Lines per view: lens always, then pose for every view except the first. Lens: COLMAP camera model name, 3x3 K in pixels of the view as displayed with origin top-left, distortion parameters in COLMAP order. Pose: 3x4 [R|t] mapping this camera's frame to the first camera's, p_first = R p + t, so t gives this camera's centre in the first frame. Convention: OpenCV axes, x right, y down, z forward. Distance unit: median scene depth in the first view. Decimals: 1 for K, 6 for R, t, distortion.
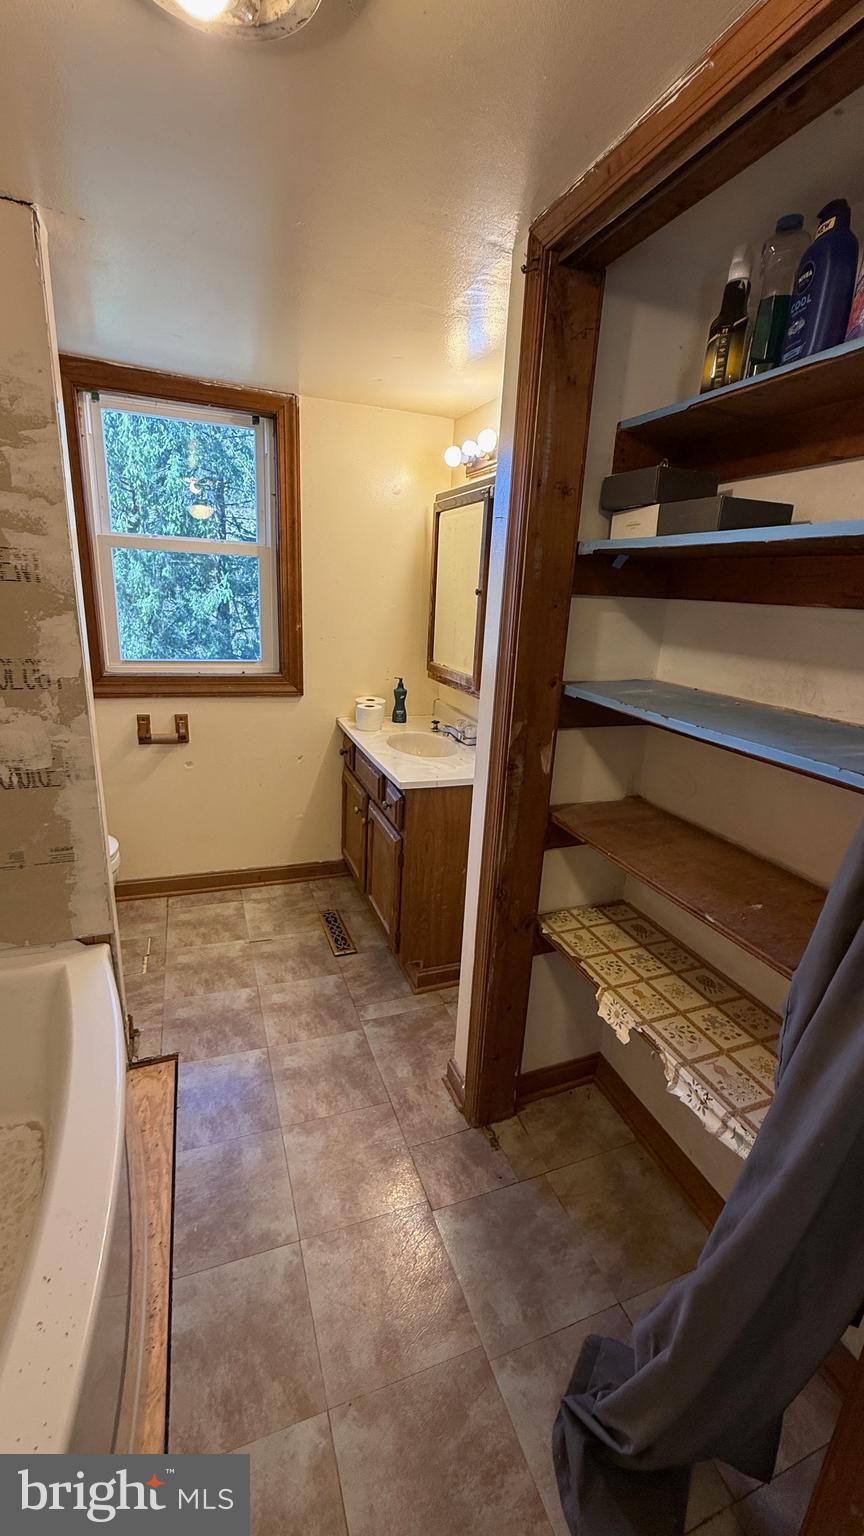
lens RADIAL K [[610.9, 0, 431.3], [0, 610.9, 762.8], [0, 0, 1]] dist [-0.002020, 0.000029]
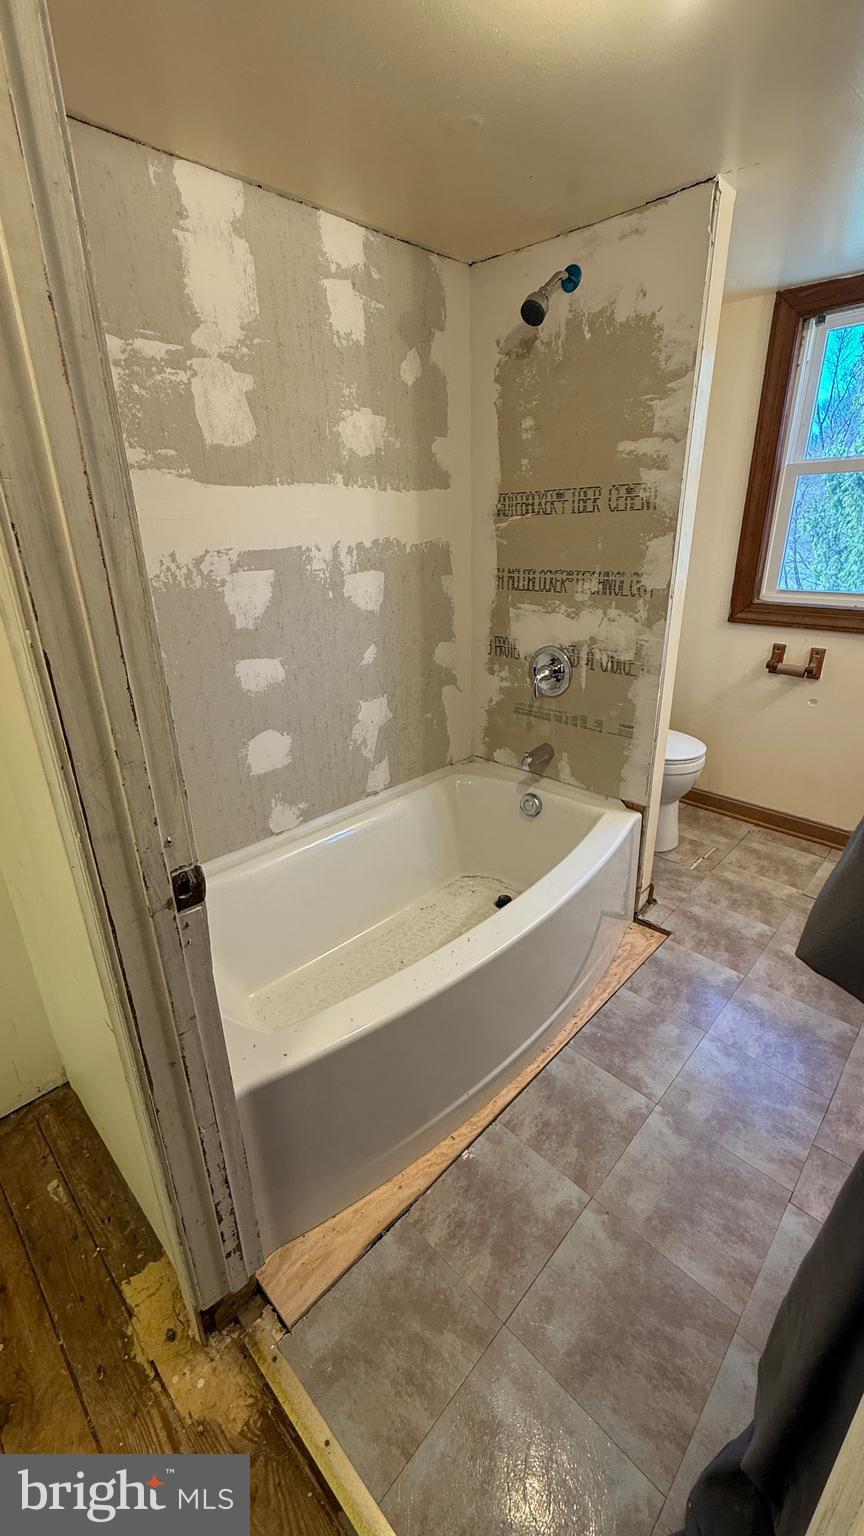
lens RADIAL K [[610.9, 0, 431.3], [0, 610.9, 762.8], [0, 0, 1]] dist [-0.002020, 0.000029]
pose [[0.418119, 0.273415, -0.866268, 0.246602], [-0.206666, 0.957252, 0.202381, 0.027803], [0.884571, 0.094409, 0.456751, 0.040940]]
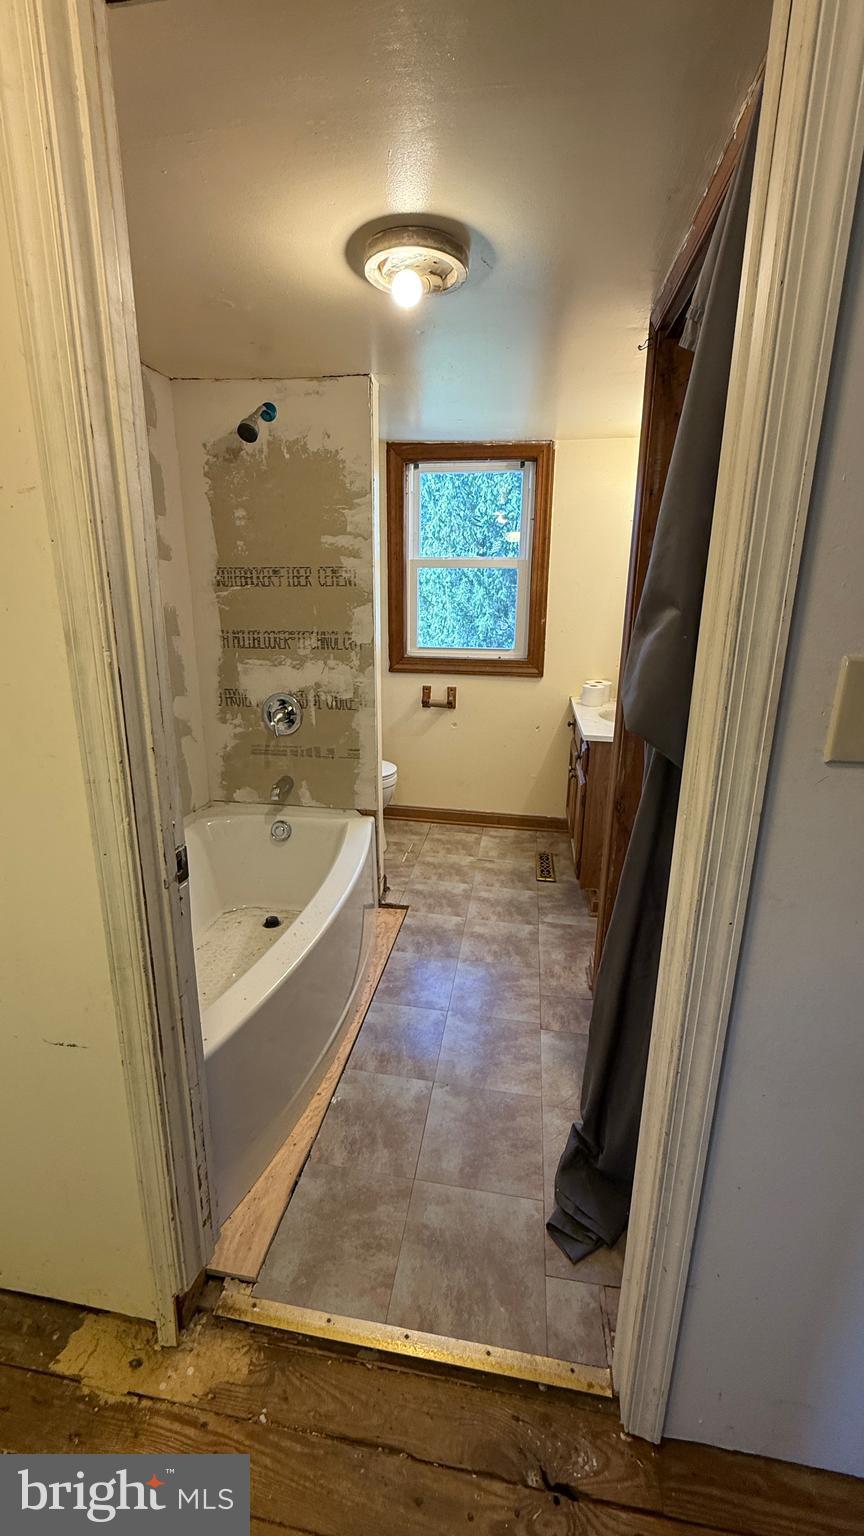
lens RADIAL K [[610.9, 0, 431.3], [0, 610.9, 762.8], [0, 0, 1]] dist [-0.002020, 0.000029]
pose [[0.866545, 0.089558, -0.490997, 0.262858], [-0.104941, 0.994471, -0.003816, 0.111341], [0.487941, 0.054832, 0.871153, -0.221542]]
